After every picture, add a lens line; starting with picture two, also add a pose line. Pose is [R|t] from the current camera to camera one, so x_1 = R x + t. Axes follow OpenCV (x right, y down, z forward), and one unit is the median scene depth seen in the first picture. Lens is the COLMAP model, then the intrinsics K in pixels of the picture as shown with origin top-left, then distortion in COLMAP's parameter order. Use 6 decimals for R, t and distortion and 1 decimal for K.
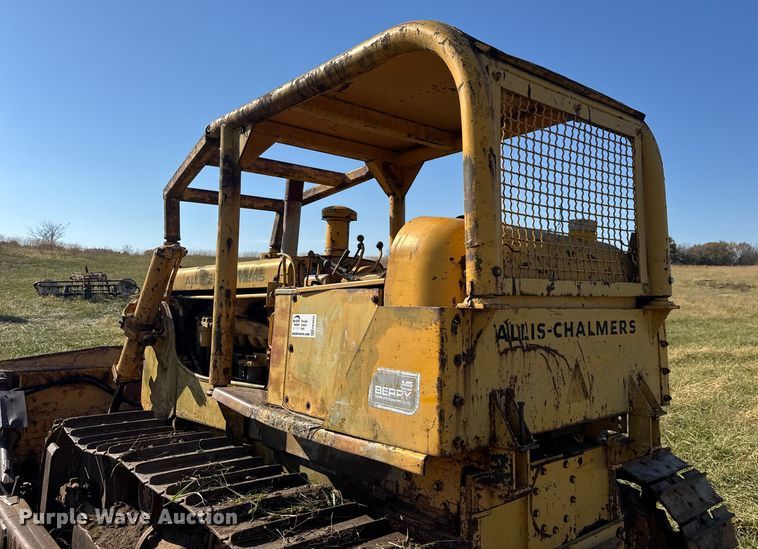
lens RADIAL K [[588.3, 0, 414.9], [0, 588.3, 239.1], [0, 0, 1]] dist [0.129740, -0.258127]
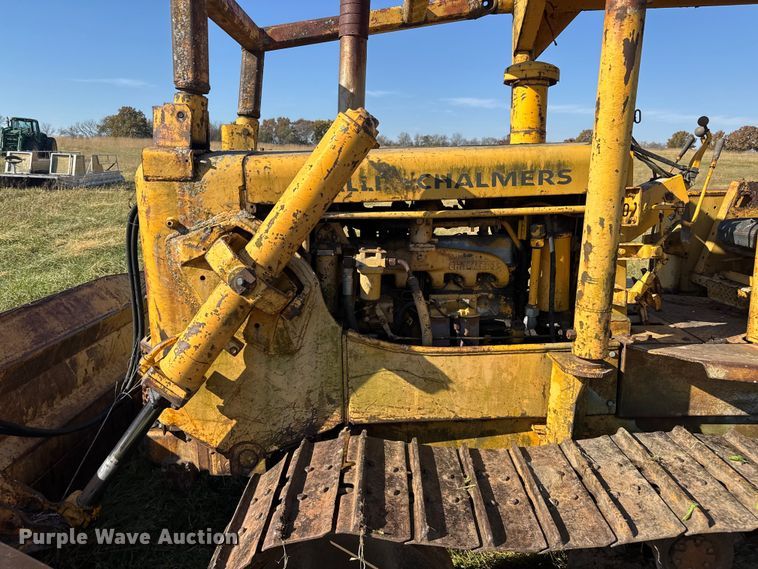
lens RADIAL K [[528.9, 0, 376.9], [0, 528.9, 287.7], [0, 0, 1]] dist [0.107724, -0.170432]
pose [[0.687032, -0.170599, 0.706316, -1.163296], [-0.055906, 0.956756, 0.285469, 0.037884], [-0.724473, -0.235613, 0.647785, 1.094631]]
